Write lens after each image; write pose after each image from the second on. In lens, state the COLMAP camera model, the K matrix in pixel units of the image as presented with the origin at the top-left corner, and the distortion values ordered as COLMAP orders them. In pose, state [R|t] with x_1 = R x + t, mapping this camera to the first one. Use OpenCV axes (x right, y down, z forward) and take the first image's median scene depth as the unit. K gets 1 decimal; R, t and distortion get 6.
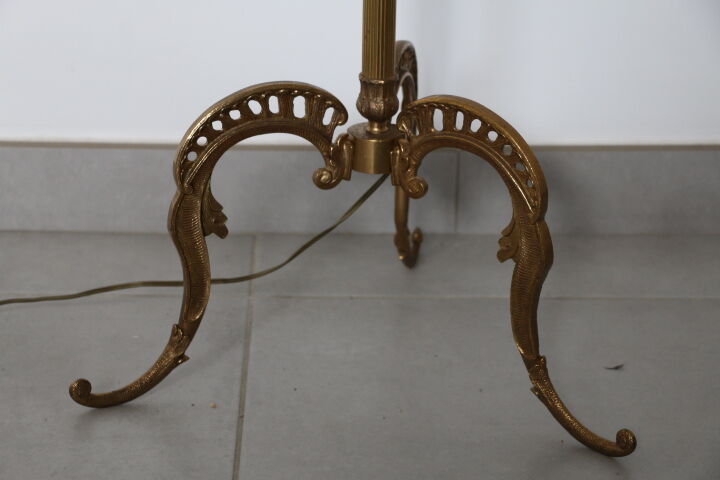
lens RADIAL K [[1868.1, 0, 357.8], [0, 1868.1, 244.4], [0, 0, 1]] dist [0.365110, 0.000000]
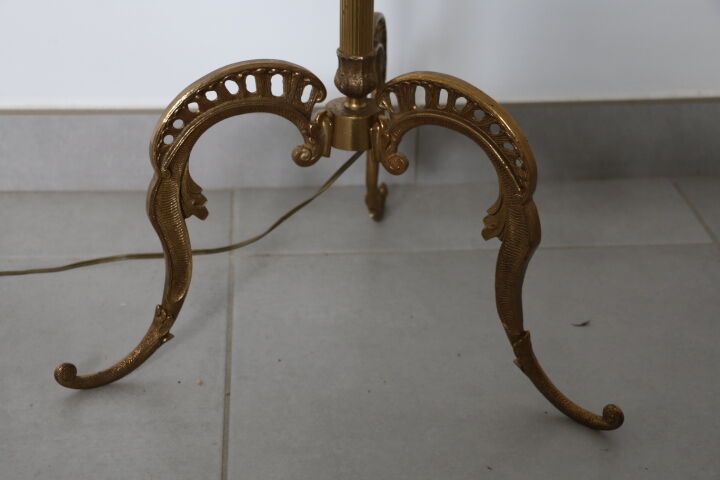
lens RADIAL K [[1189.2, 0, 352.9], [0, 1189.2, 236.2], [0, 0, 1]] dist [0.121686, 0.000000]
pose [[0.998438, -0.026714, 0.049067, -0.024092], [0.021832, 0.994999, 0.097465, -0.054320], [-0.051426, -0.096242, 0.994029, 0.367460]]
